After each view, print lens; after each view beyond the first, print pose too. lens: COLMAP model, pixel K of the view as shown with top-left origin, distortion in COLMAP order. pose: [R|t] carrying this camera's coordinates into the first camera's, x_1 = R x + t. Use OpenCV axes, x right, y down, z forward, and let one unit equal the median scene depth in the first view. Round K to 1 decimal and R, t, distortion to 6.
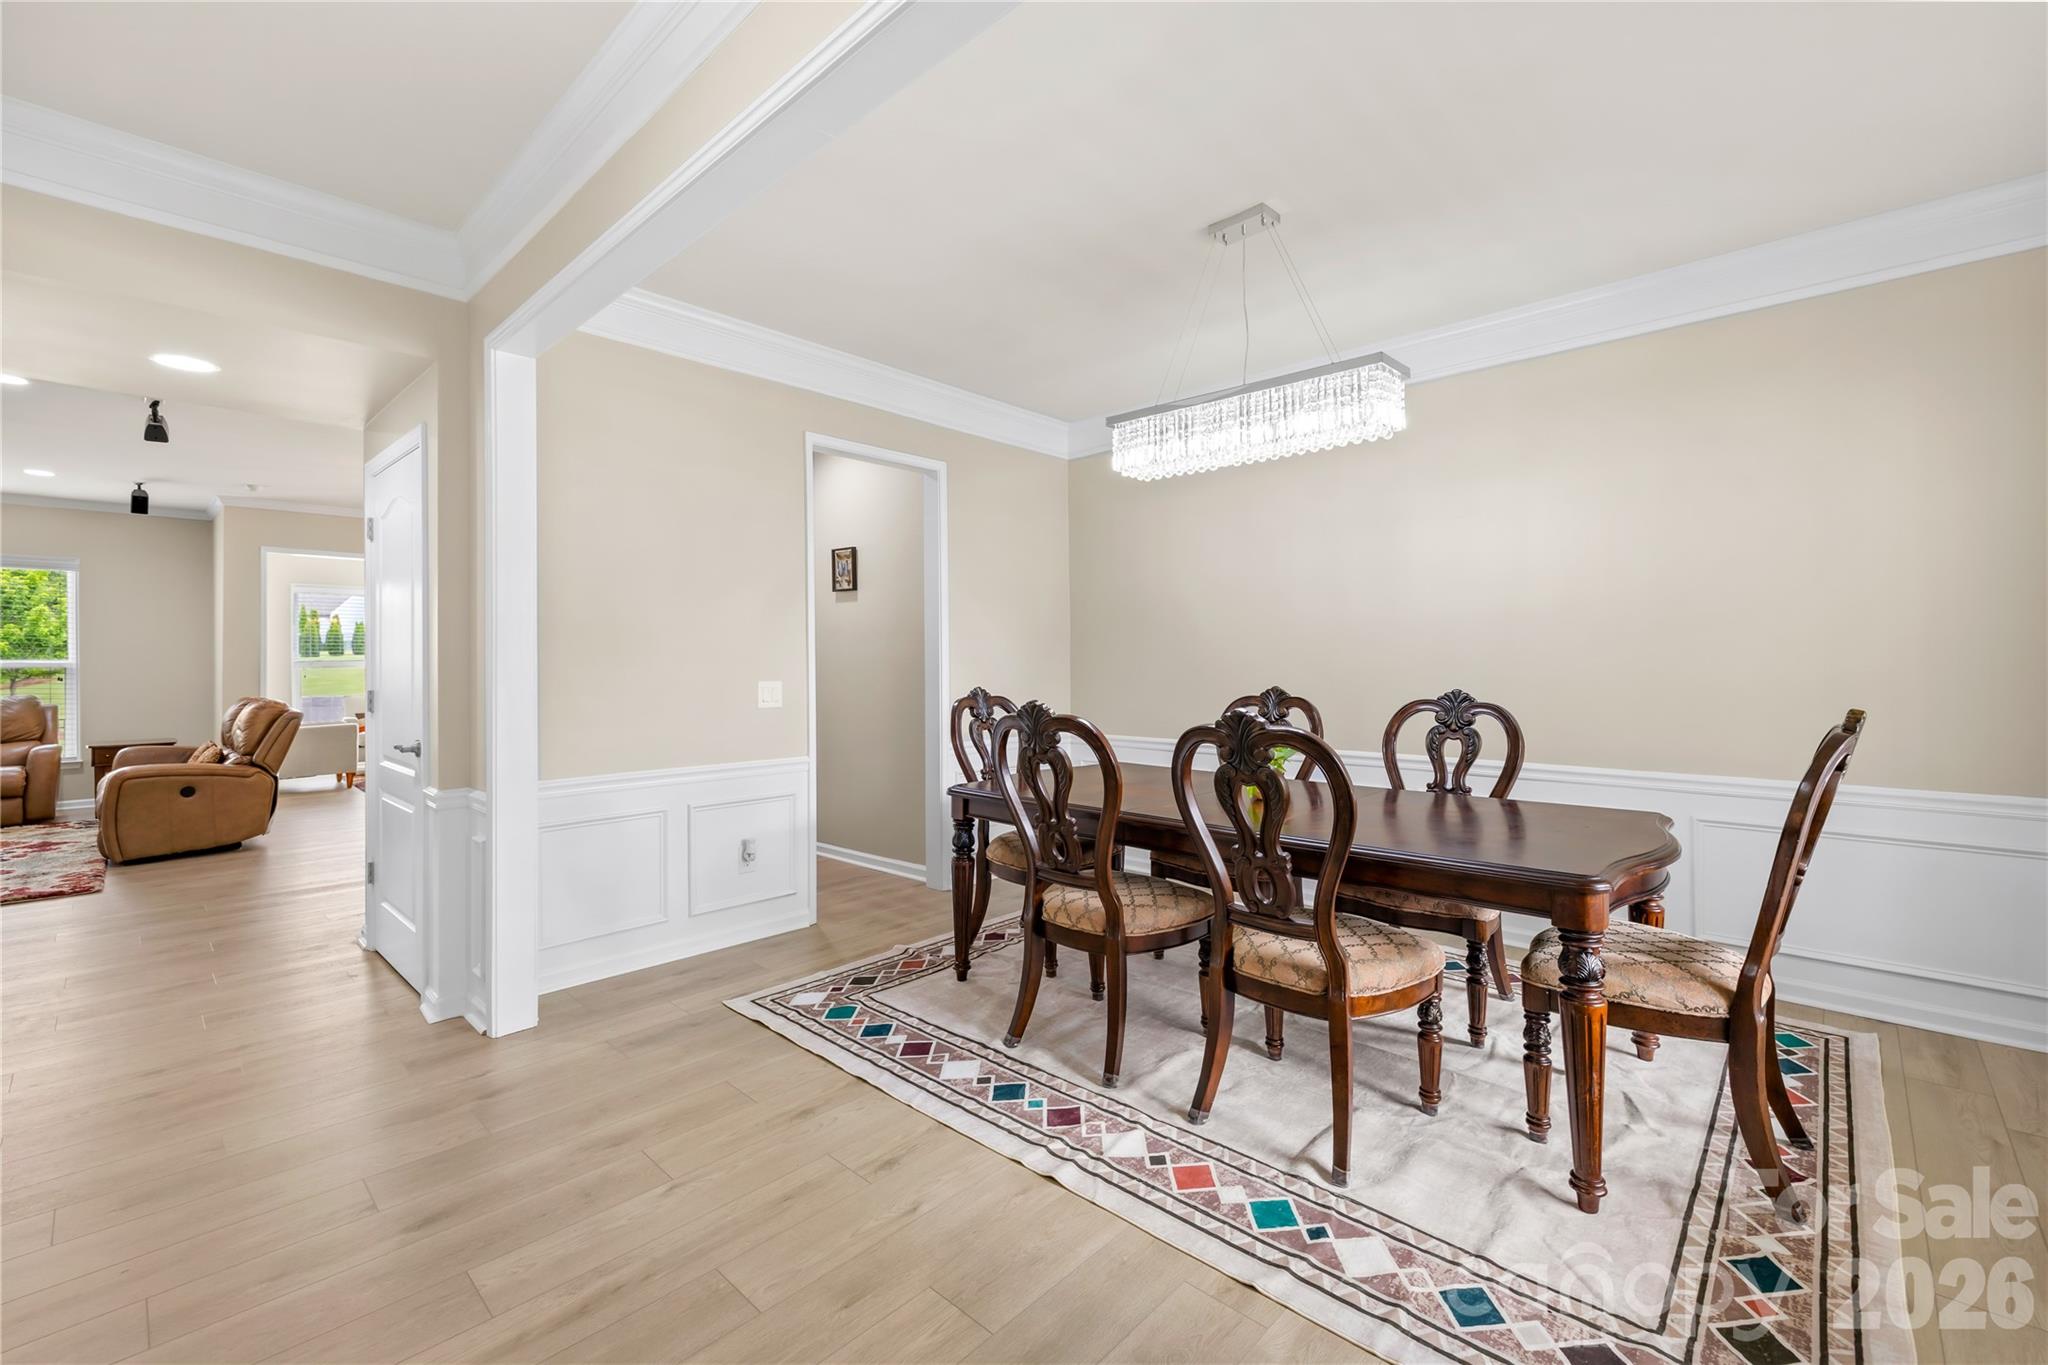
lens RADIAL K [[861.2, 0, 1015.7], [0, 861.2, 666.4], [0, 0, 1]] dist [0.000220, -0.000624]
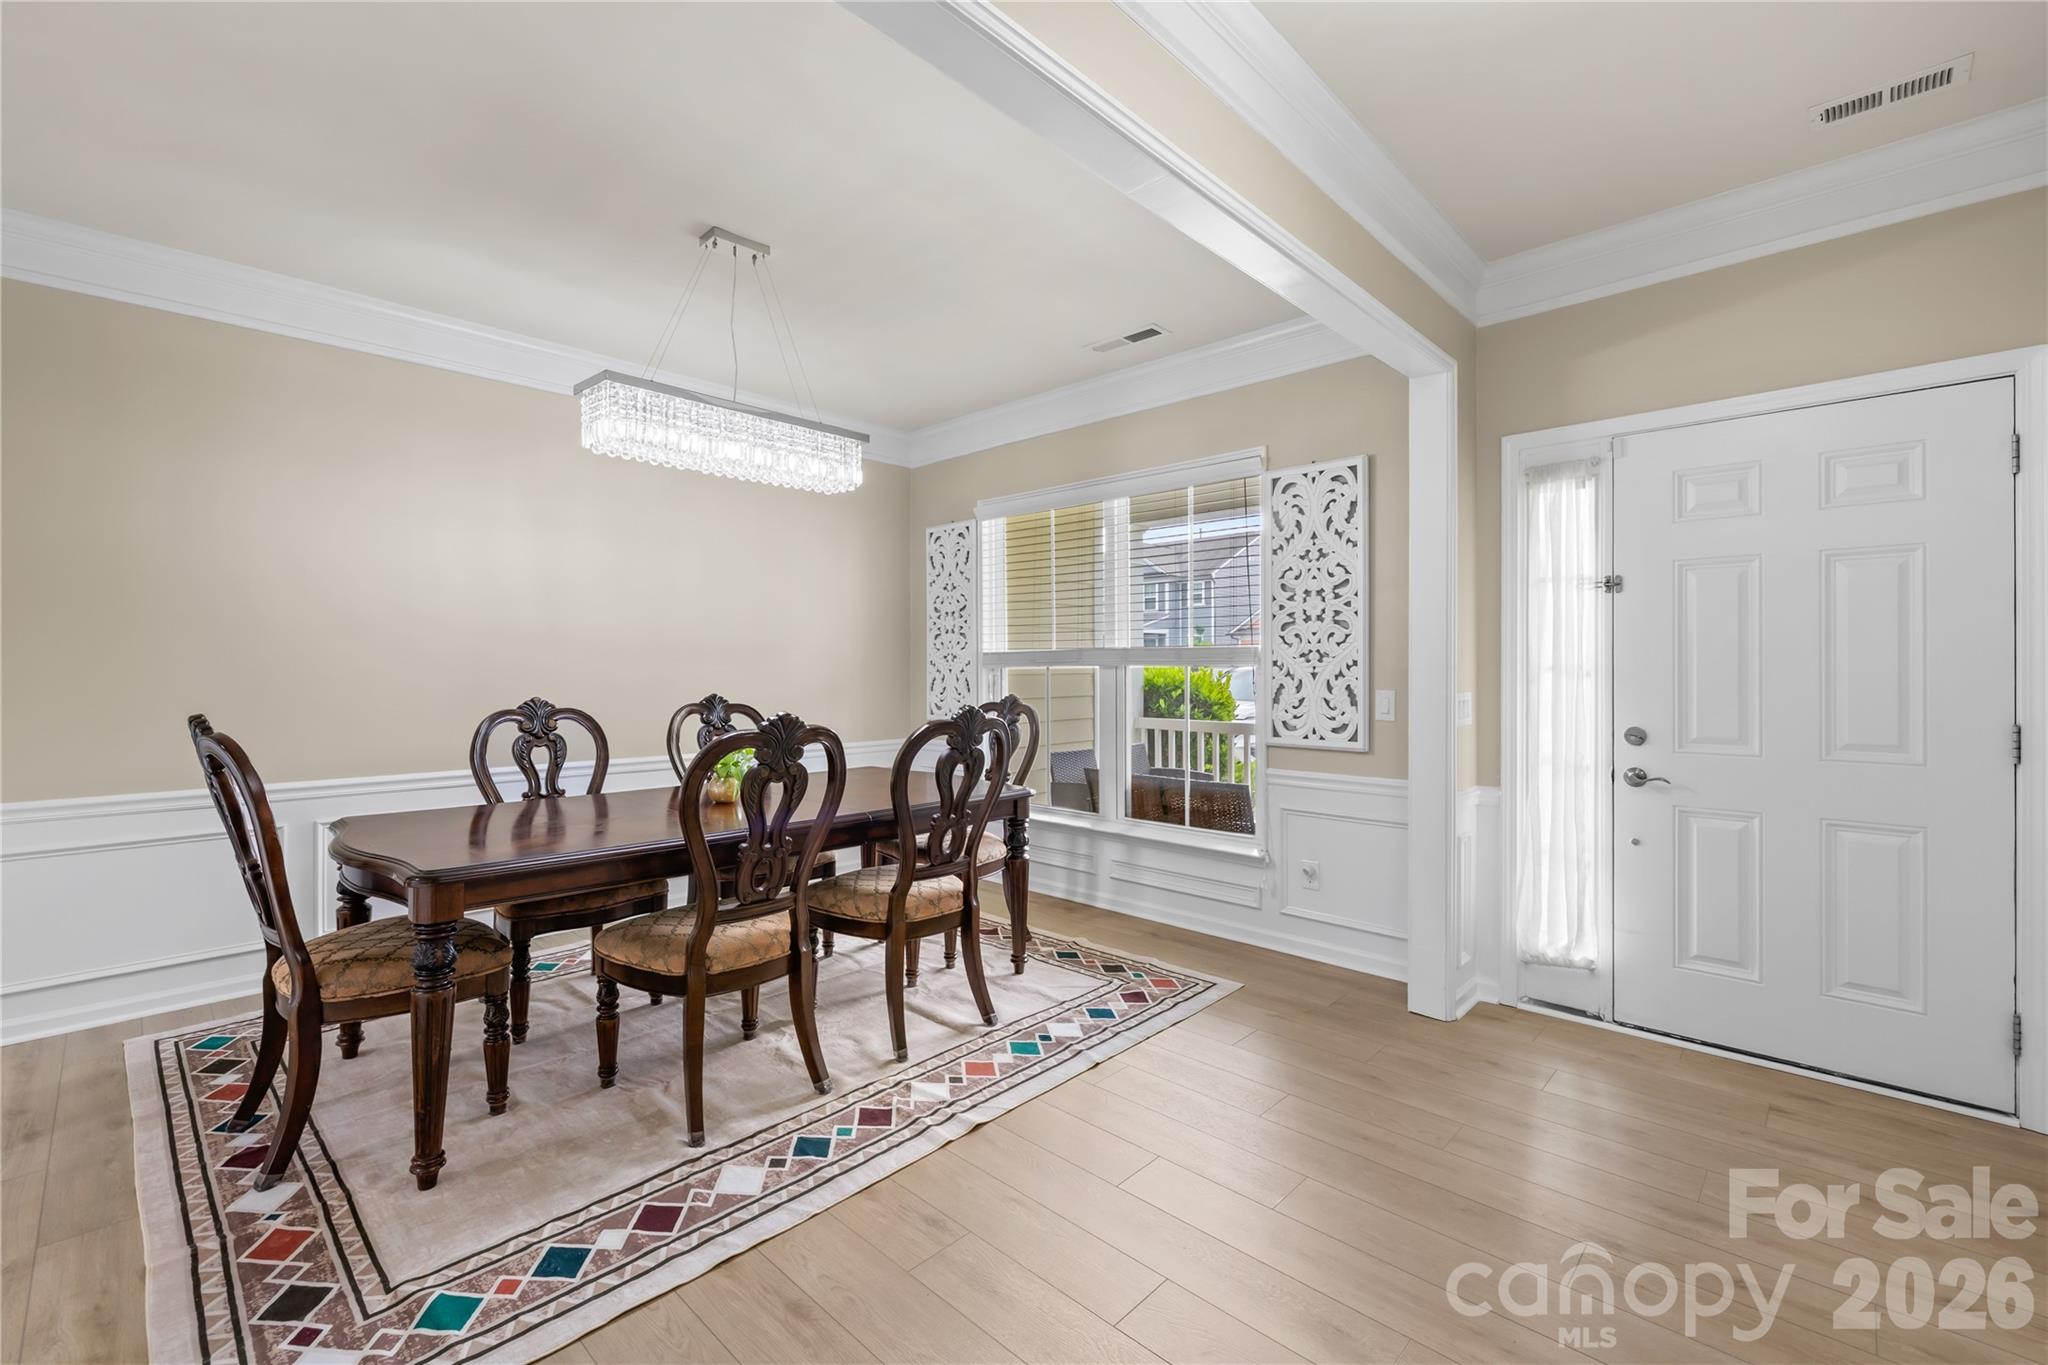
lens RADIAL K [[861.2, 0, 1004.4], [0, 861.2, 672.5], [0, 0, 1]] dist [0.000220, -0.000624]
pose [[0.020208, 0.000462, 0.999796, -0.780182], [0.002479, 0.999997, -0.000513, -0.001050], [-0.999793, 0.002489, 0.020207, 0.672248]]
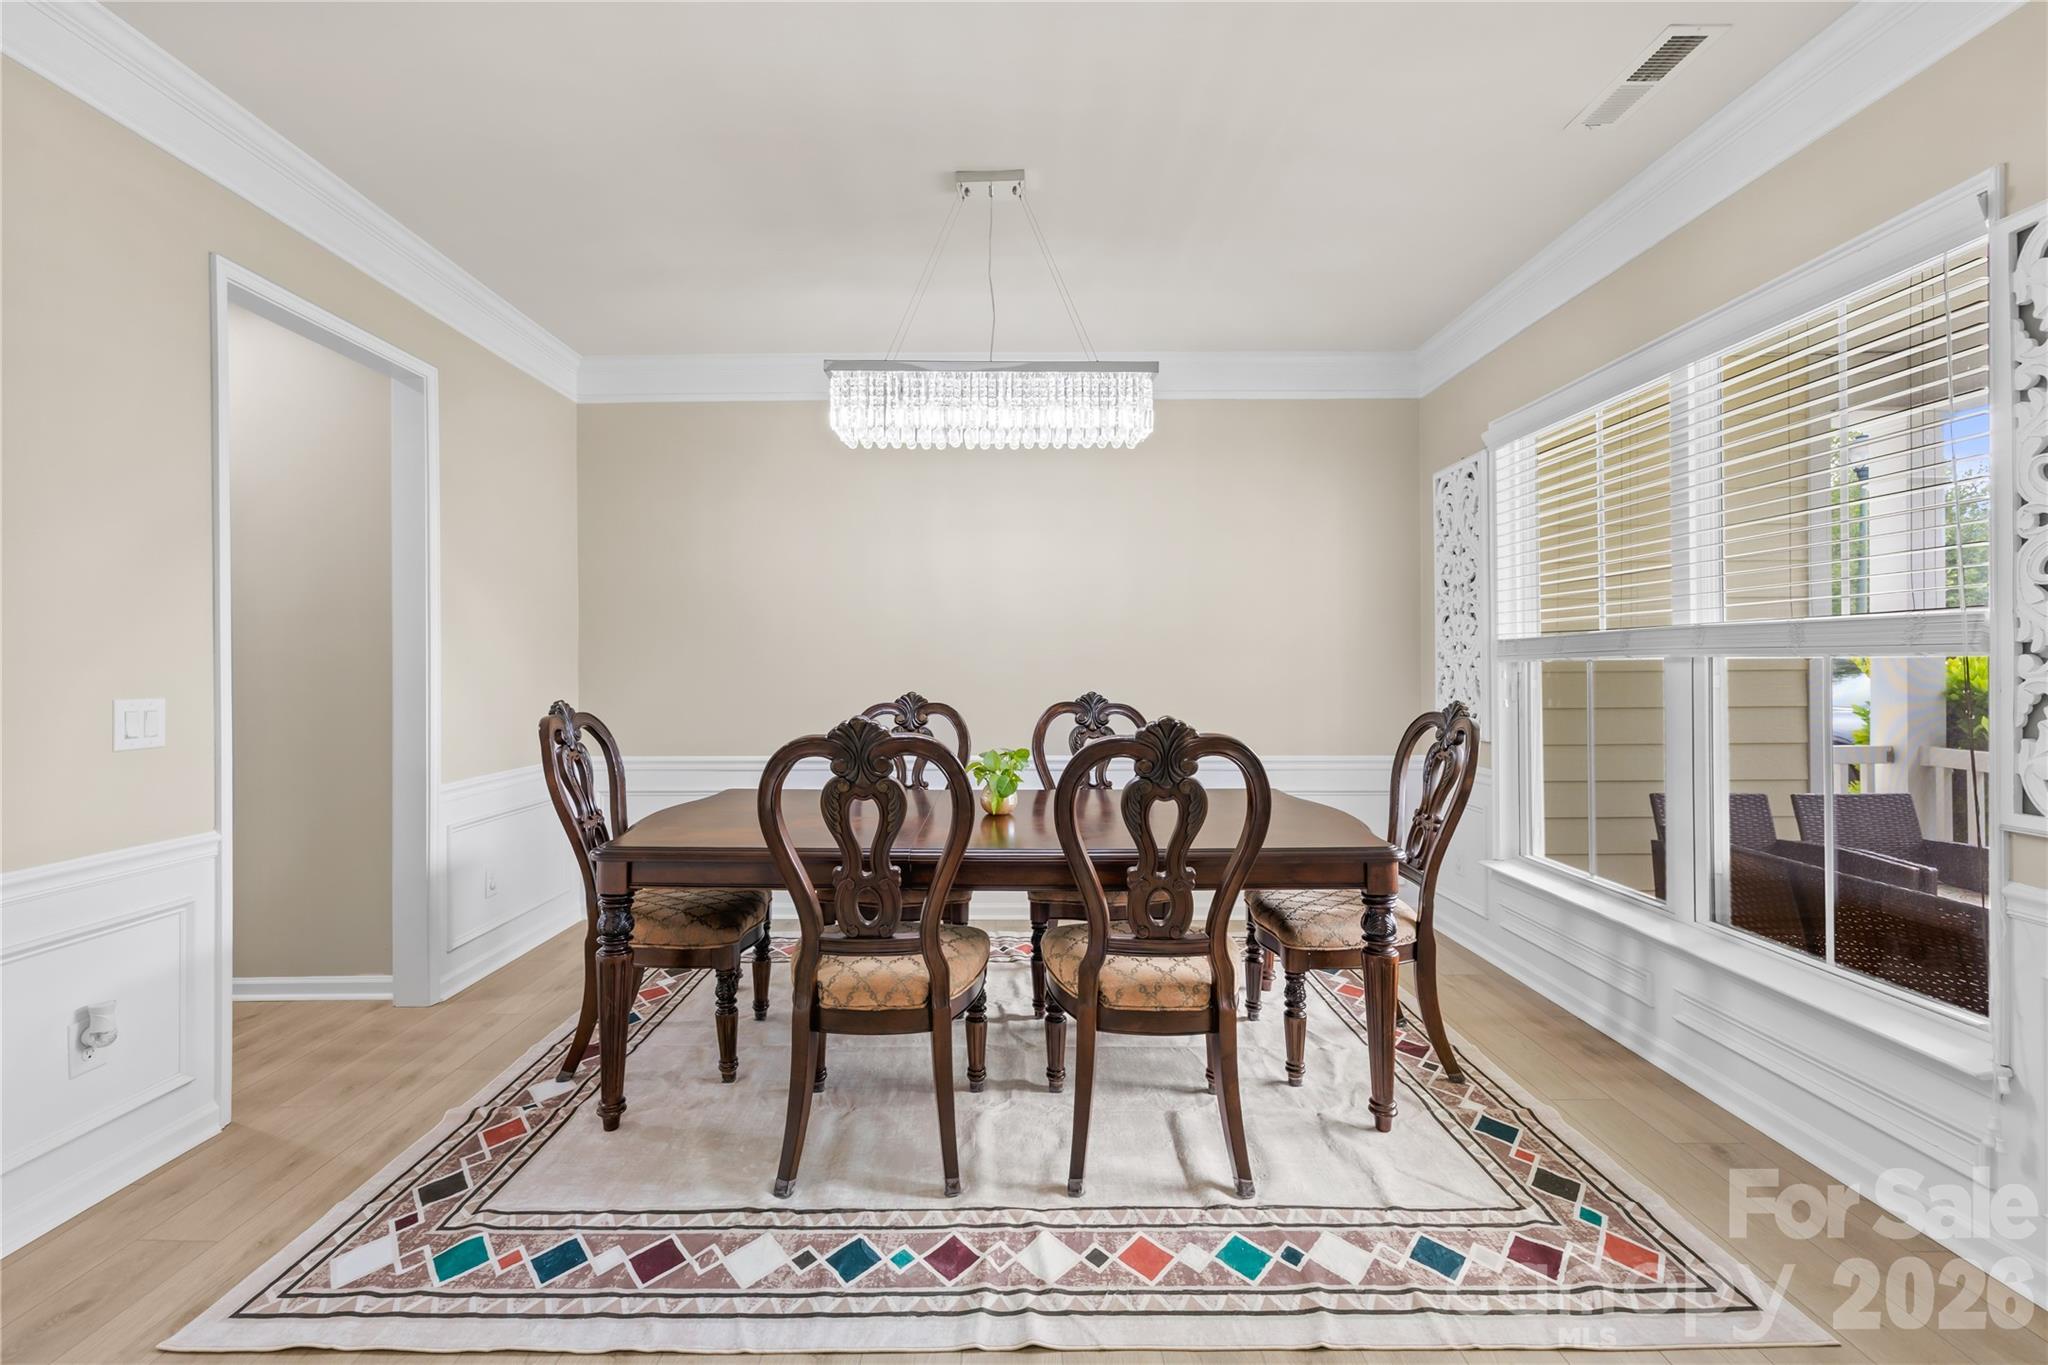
lens RADIAL K [[861.2, 0, 1013.7], [0, 861.2, 668.0], [0, 0, 1]] dist [0.000220, -0.000624]
pose [[0.728653, 0.001706, 0.684881, -0.349558], [0.000939, 0.999993, -0.003490, 0.000662], [-0.684883, 0.003186, 0.728647, 0.327848]]
